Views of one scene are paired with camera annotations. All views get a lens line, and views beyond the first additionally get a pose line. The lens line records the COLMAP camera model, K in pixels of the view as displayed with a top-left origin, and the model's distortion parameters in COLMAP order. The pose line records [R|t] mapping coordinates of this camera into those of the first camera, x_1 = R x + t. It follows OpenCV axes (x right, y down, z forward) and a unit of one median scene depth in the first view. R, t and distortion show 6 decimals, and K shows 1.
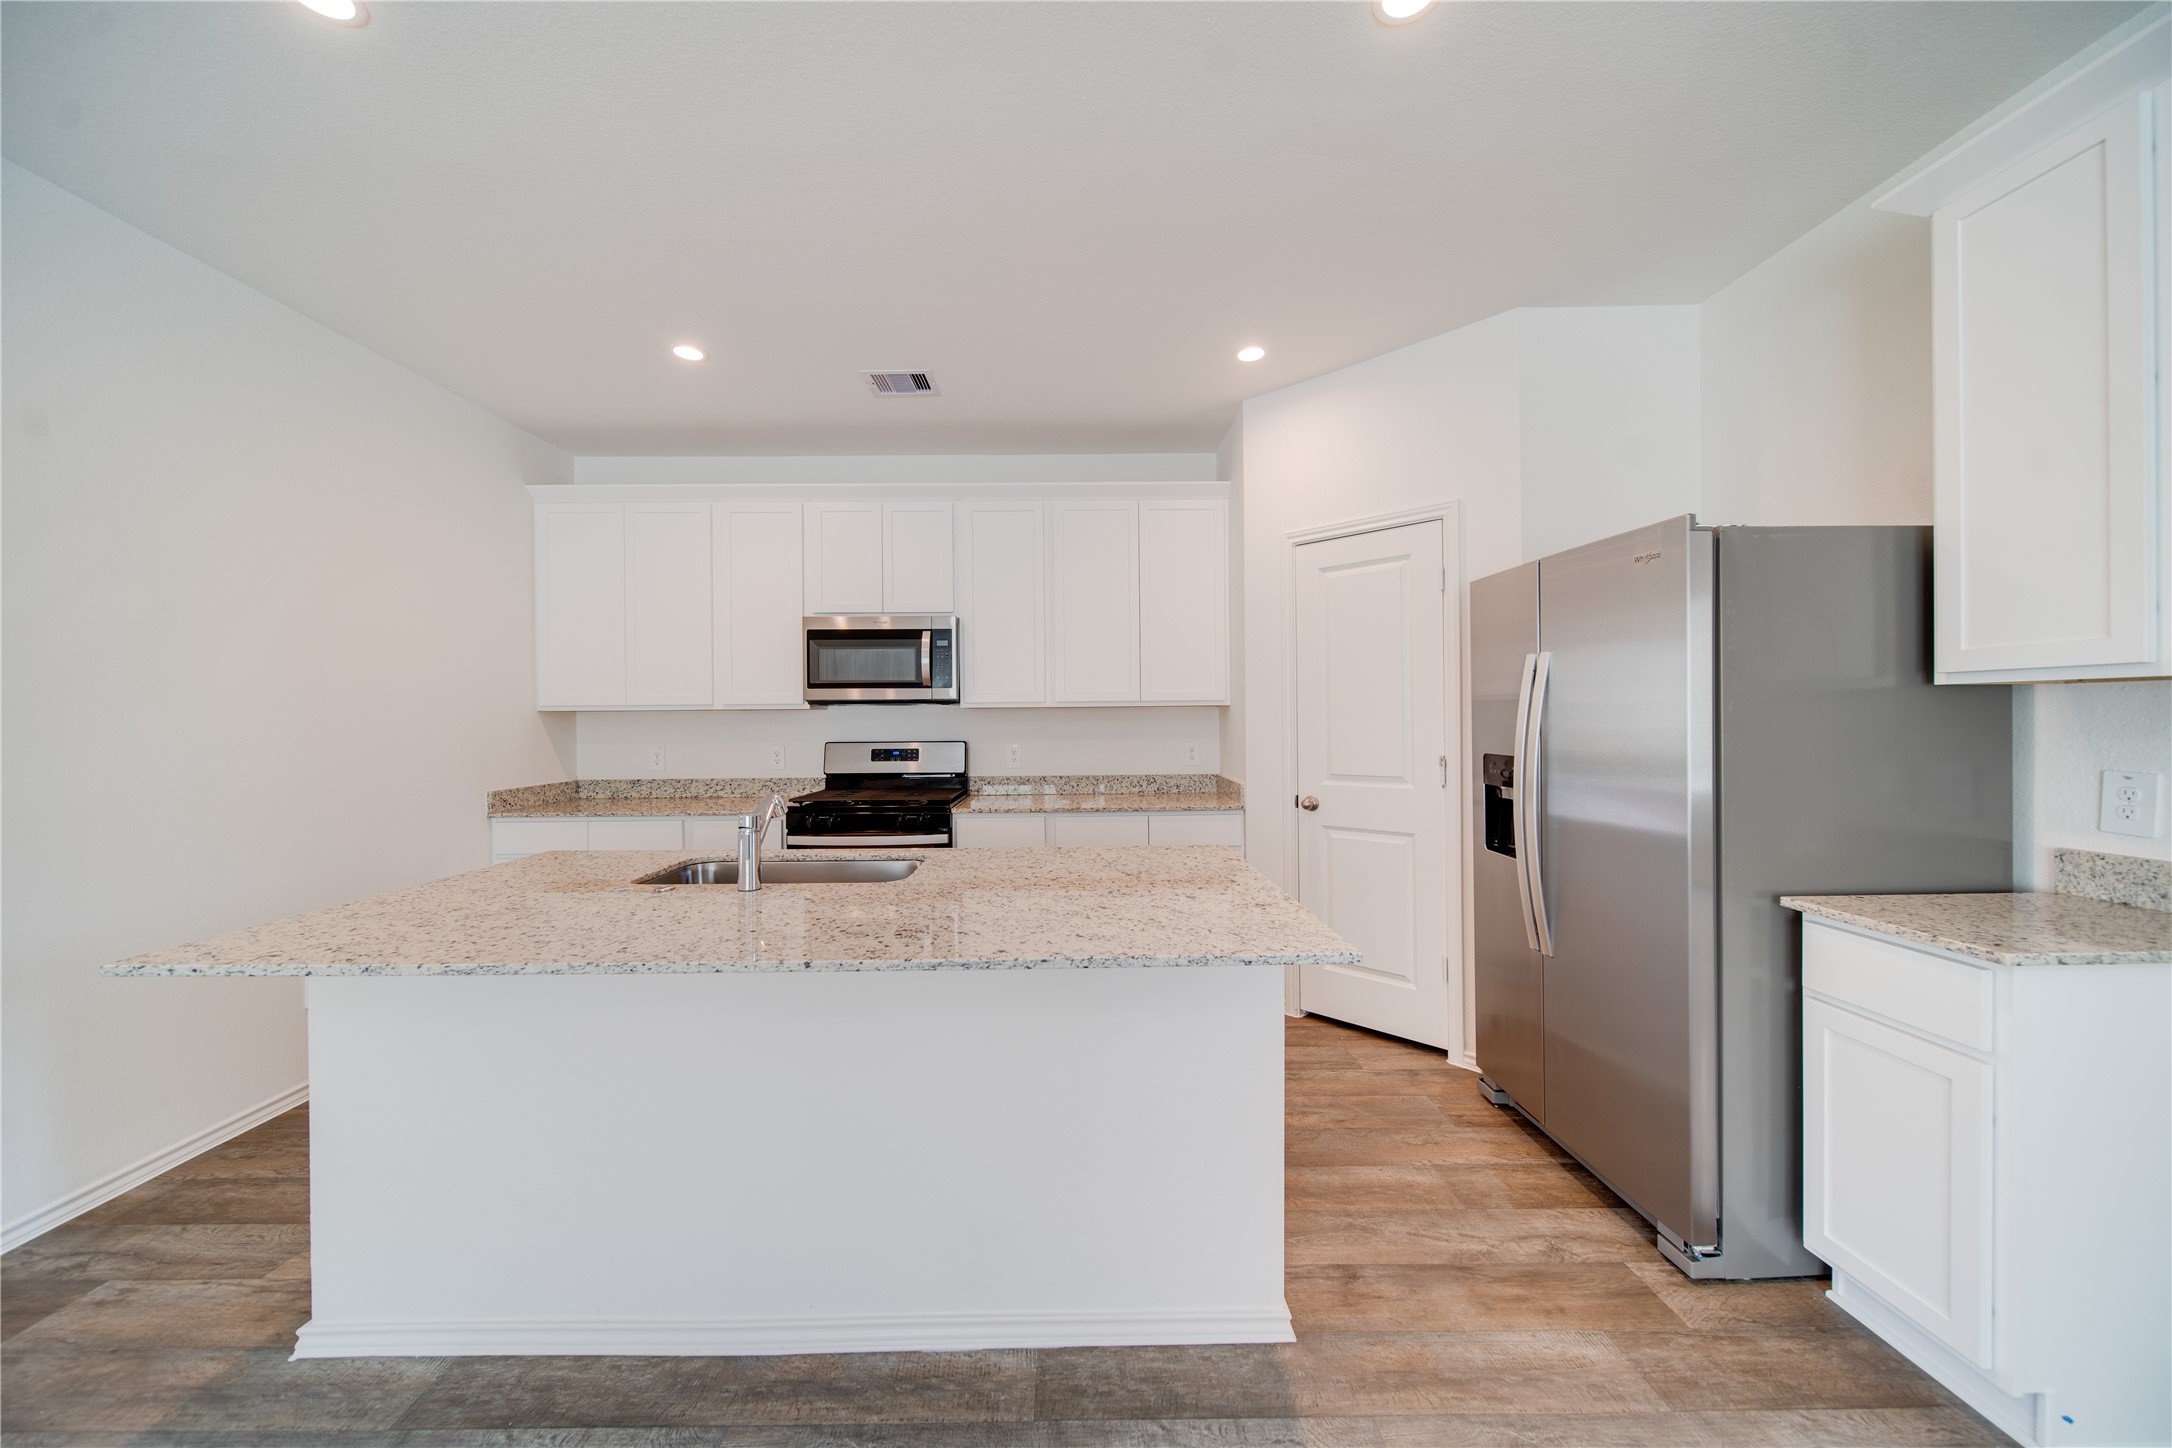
lens RADIAL K [[761.7, 0, 1081.7], [0, 761.7, 717.4], [0, 0, 1]] dist [0.002833, -0.002668]
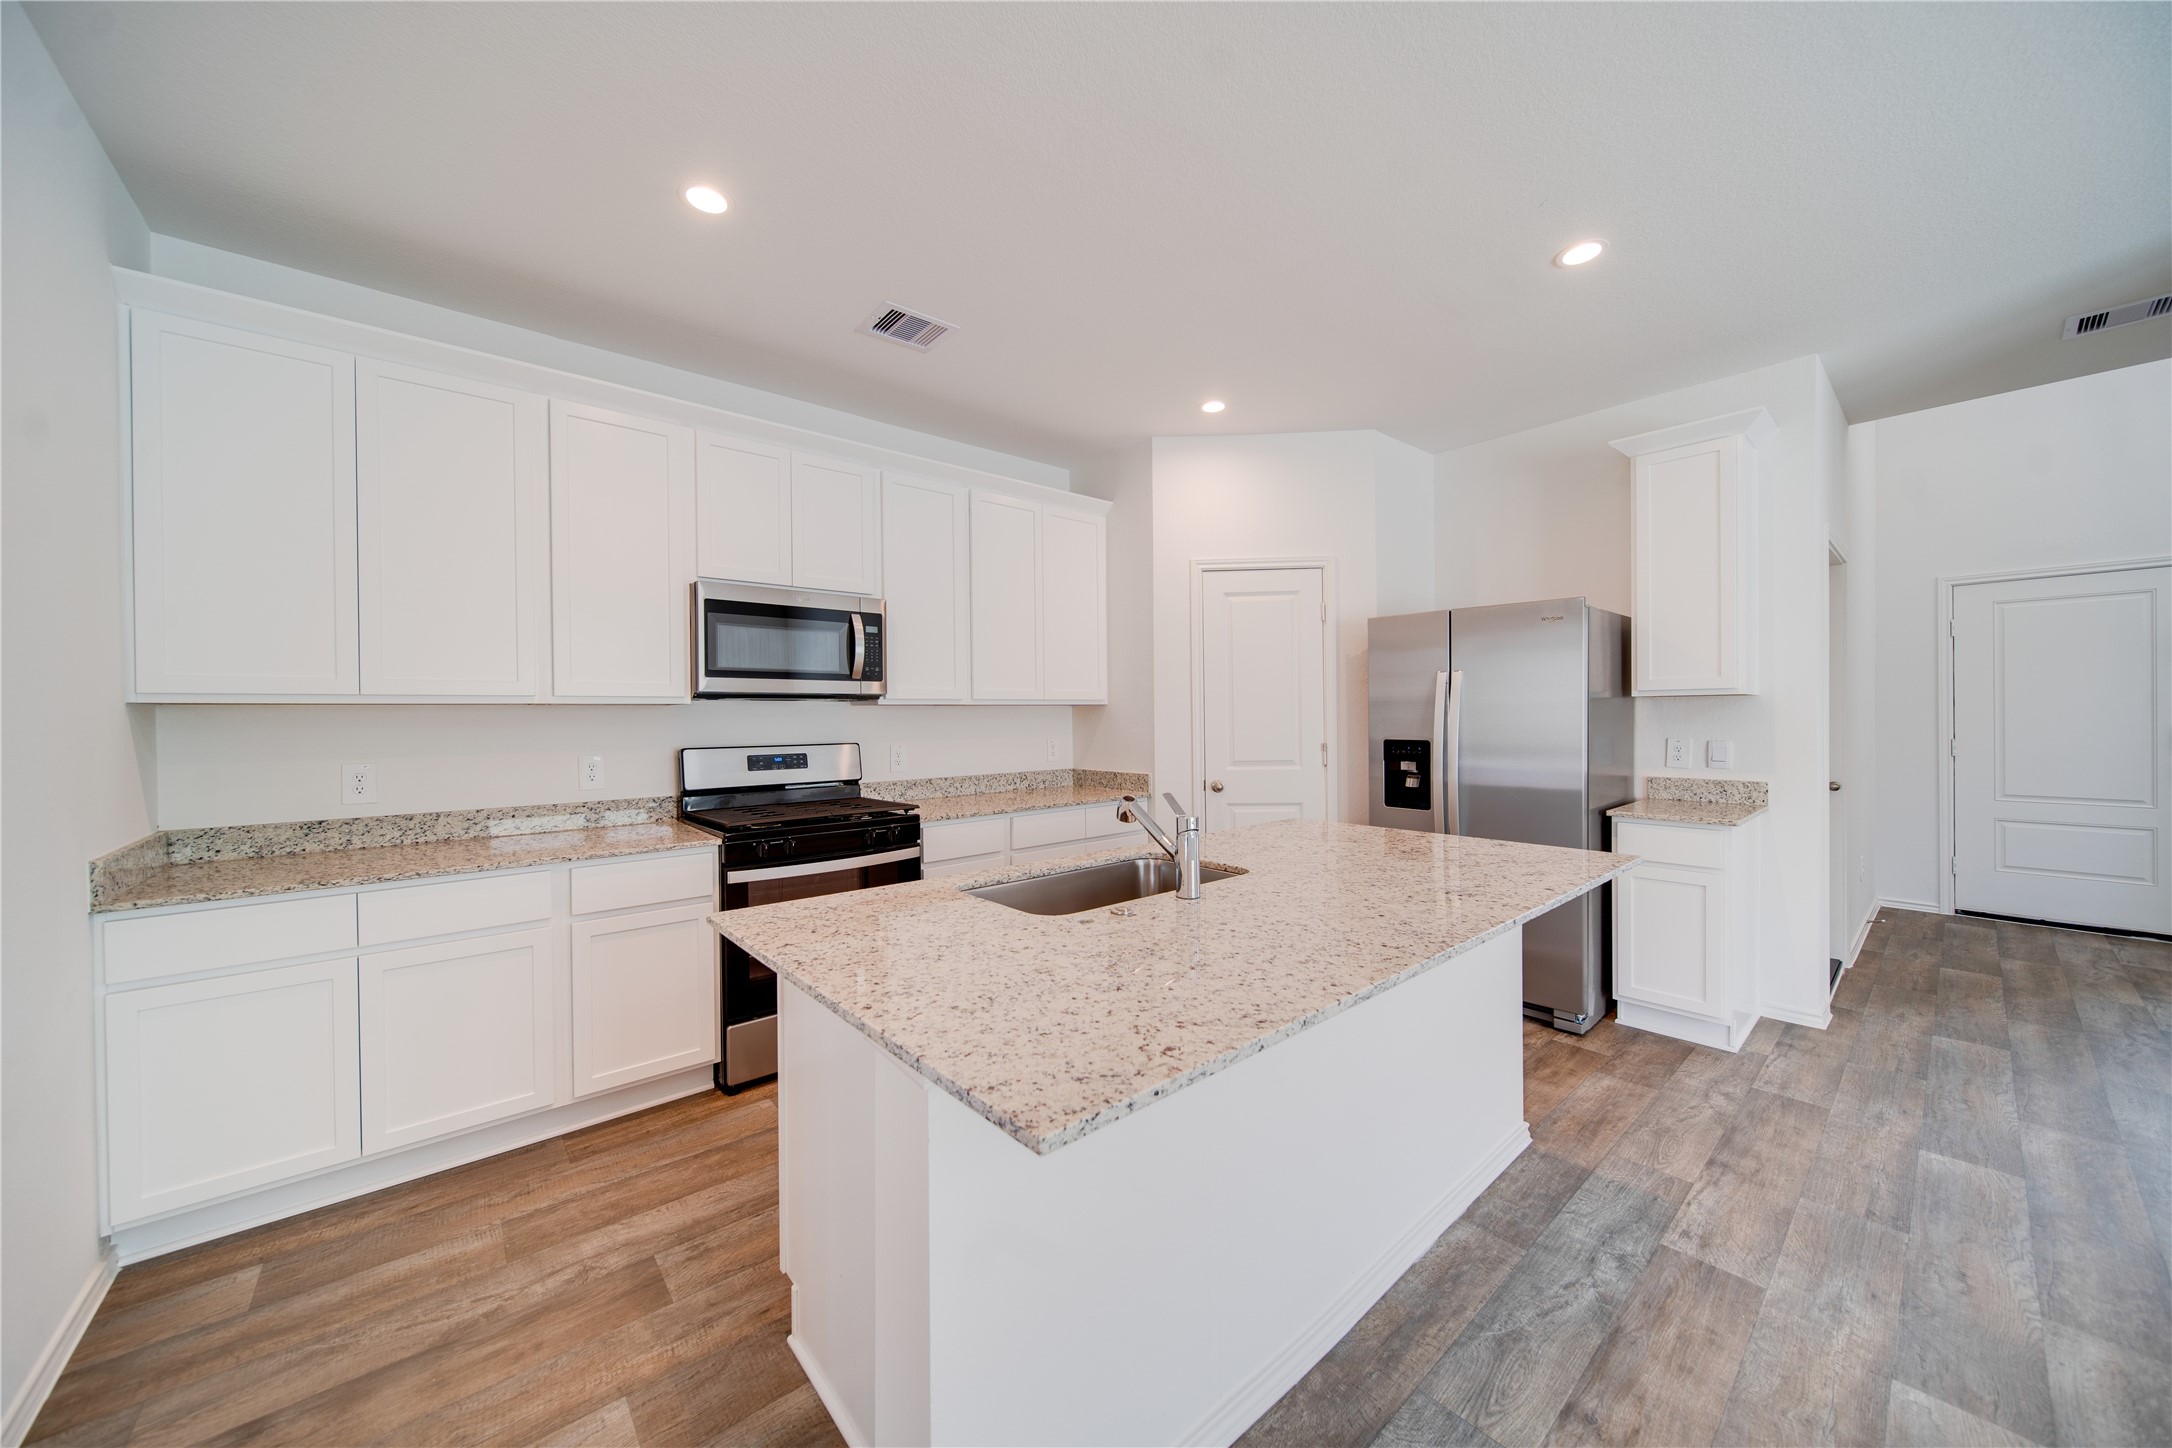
lens RADIAL K [[761.7, 0, 1081.7], [0, 761.7, 717.4], [0, 0, 1]] dist [0.002833, -0.002668]
pose [[0.764181, -0.000566, 0.645001, -0.559980], [0.002598, 0.999994, -0.002201, 0.004932], [-0.644996, 0.003357, 0.764178, 0.186355]]
